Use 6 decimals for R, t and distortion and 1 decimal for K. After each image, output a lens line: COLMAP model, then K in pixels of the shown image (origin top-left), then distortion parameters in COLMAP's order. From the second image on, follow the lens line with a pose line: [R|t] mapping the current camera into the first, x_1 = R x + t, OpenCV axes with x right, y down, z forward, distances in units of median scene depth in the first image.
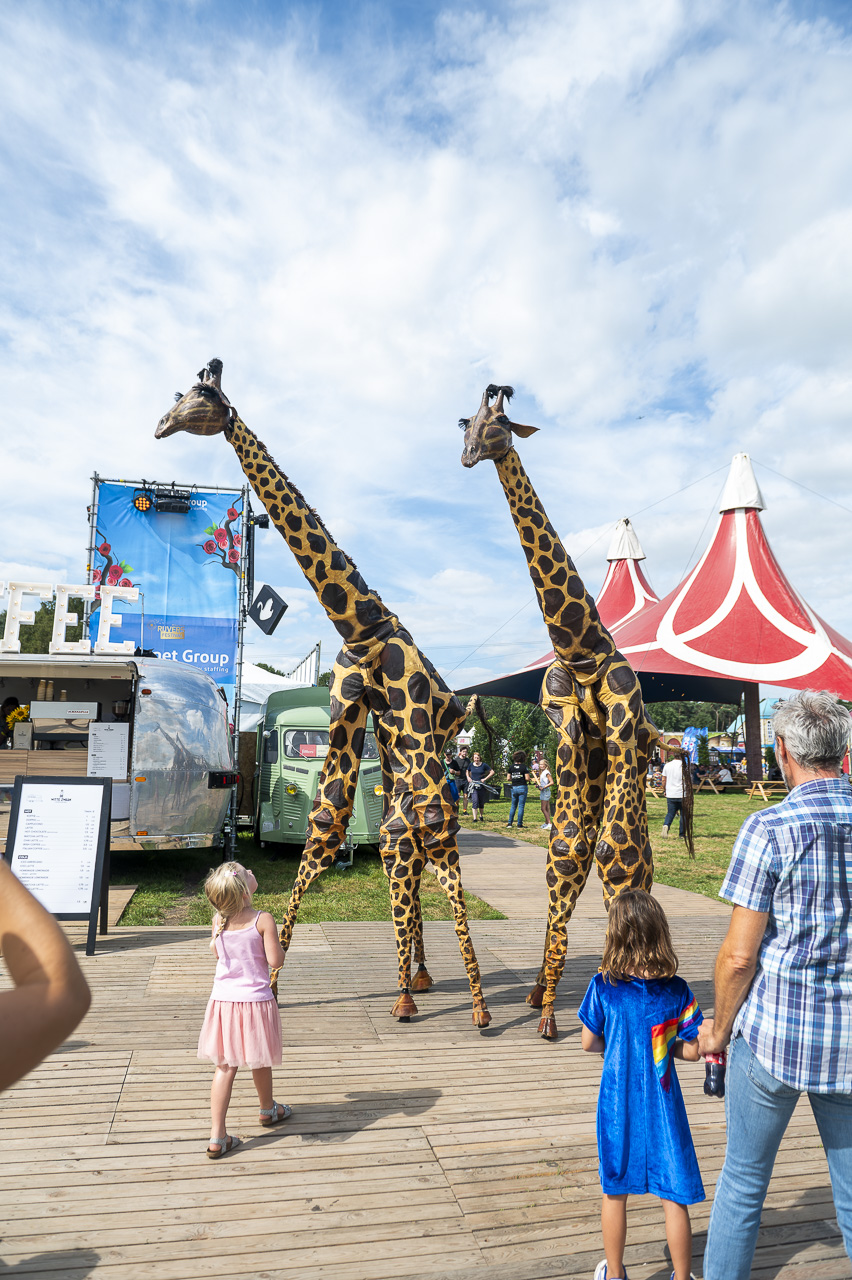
lens RADIAL K [[880.1, 0, 425.3], [0, 880.1, 640.9], [0, 0, 1]] dist [0.005136, 0.001313]
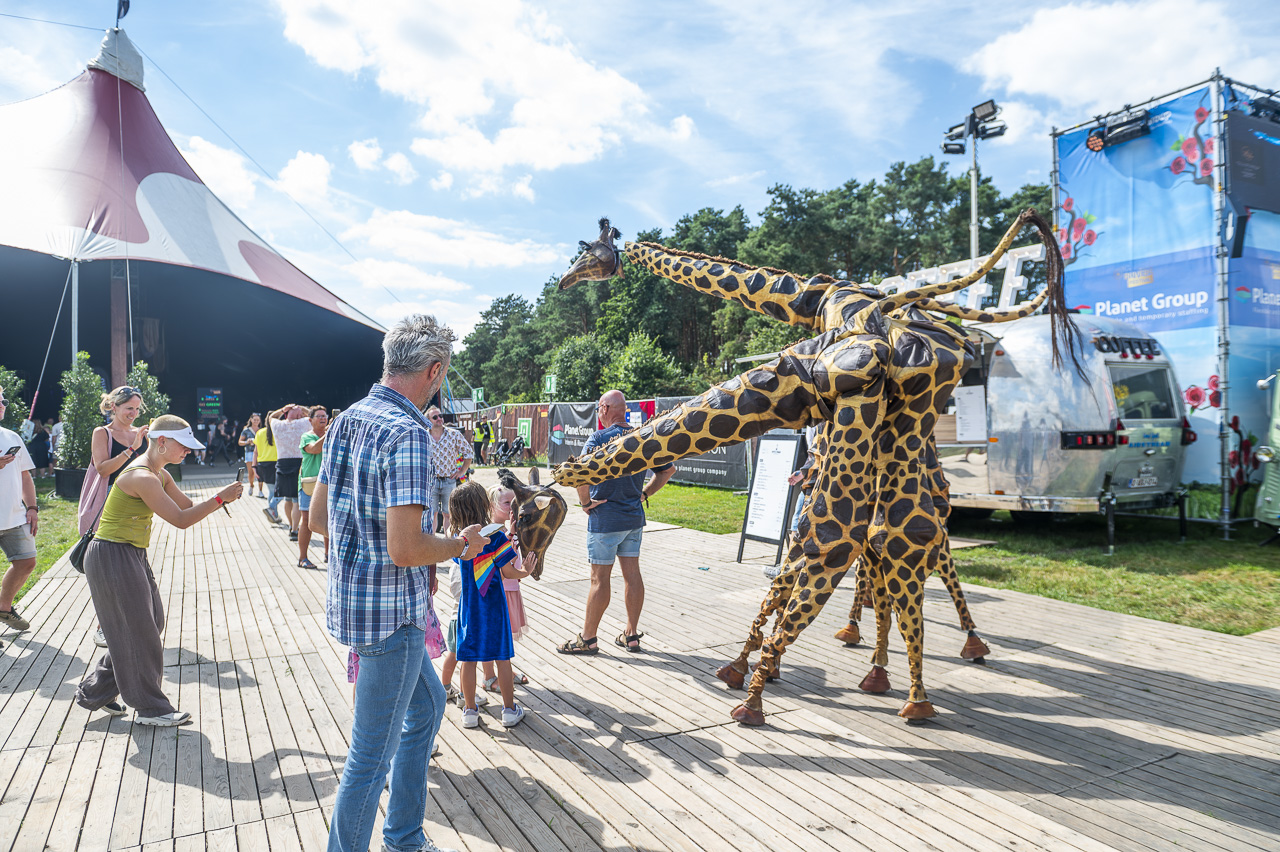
lens RADIAL K [[880.1, 0, 639.2], [0, 880.1, 427.2], [0, 0, 1]] dist [0.005136, 0.001313]
pose [[0.198597, -0.006843, -0.980057, 0.479696], [0.143785, 0.989359, 0.022228, 0.047033], [0.969477, -0.145332, 0.197468, 0.316248]]
